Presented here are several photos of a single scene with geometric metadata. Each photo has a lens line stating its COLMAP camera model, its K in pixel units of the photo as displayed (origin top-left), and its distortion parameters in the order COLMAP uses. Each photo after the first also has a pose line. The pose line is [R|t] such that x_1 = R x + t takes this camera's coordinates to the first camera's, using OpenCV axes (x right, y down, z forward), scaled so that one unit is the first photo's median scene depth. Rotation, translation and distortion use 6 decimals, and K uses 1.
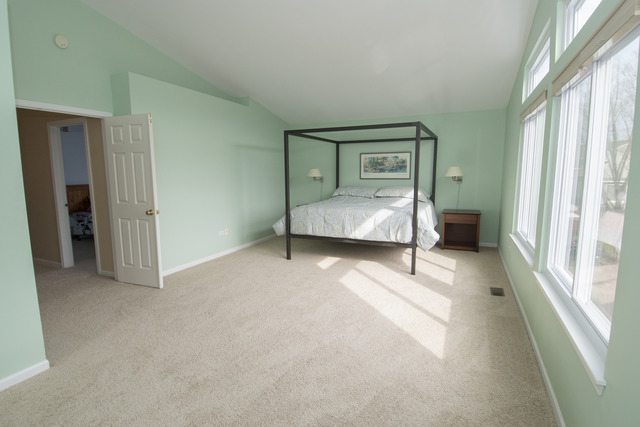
lens RADIAL K [[327.6, 0, 323.0], [0, 327.6, 215.0], [0, 0, 1]] dist [0.037660, -0.046835]
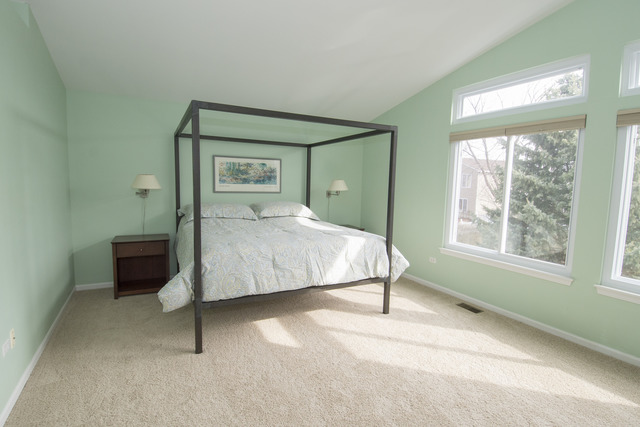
lens RADIAL K [[327.6, 0, 323.0], [0, 327.6, 215.0], [0, 0, 1]] dist [0.037660, -0.046835]
pose [[0.618860, -0.057882, 0.783366, -0.403970], [0.076642, 0.996972, 0.013118, -0.075599], [-0.781753, 0.051921, 0.621423, 0.552037]]
